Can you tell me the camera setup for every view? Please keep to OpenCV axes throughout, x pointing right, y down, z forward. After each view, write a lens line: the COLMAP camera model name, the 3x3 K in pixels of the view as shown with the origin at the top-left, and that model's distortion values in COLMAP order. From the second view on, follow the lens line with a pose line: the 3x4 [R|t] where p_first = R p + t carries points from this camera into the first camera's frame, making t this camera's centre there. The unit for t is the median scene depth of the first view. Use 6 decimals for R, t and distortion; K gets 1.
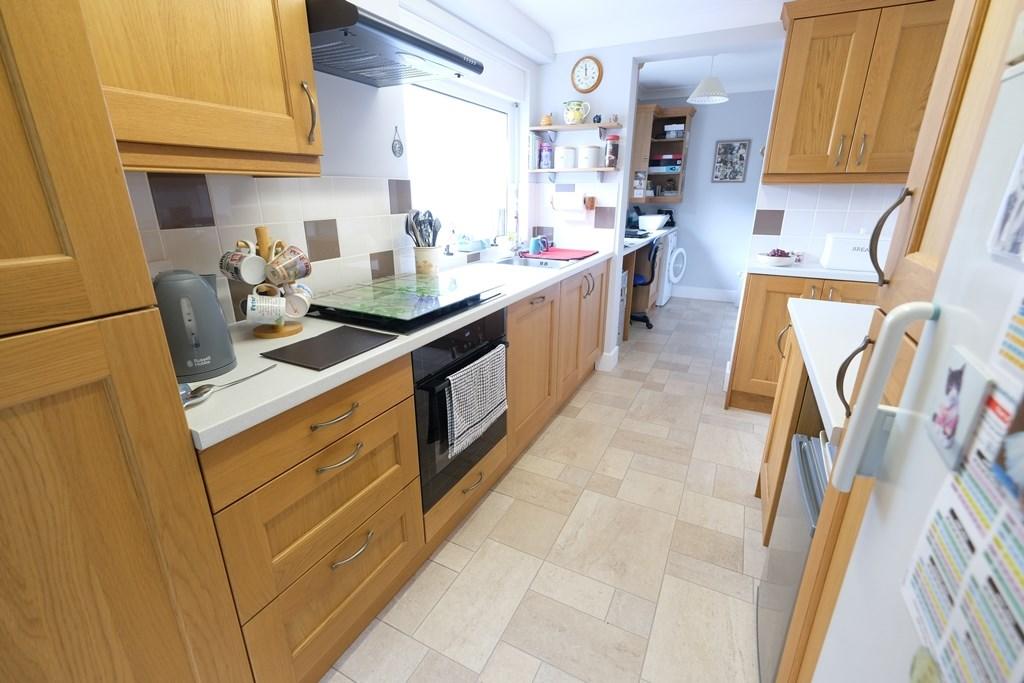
lens RADIAL K [[448.0, 0, 508.5], [0, 448.0, 340.5], [0, 0, 1]] dist [-0.007276, 0.002237]
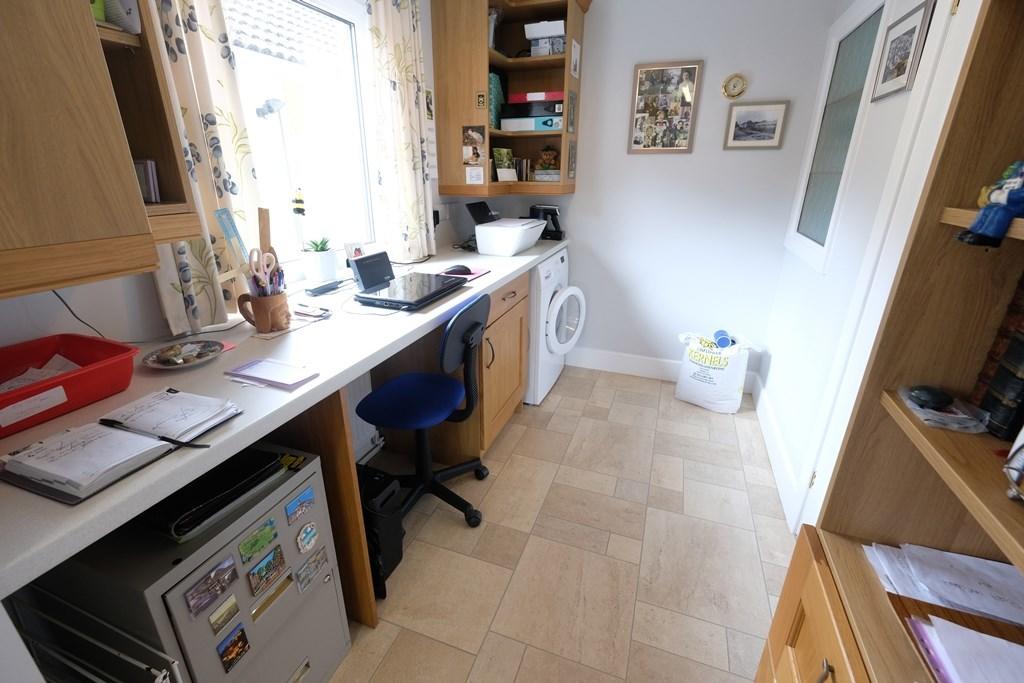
lens RADIAL K [[448.0, 0, 513.7], [0, 448.0, 340.5], [0, 0, 1]] dist [-0.007276, 0.002237]
pose [[0.992412, -0.041389, 0.115782, 0.267945], [0.035619, 0.998039, 0.051465, -0.179381], [-0.117685, -0.046950, 0.991941, 0.524070]]
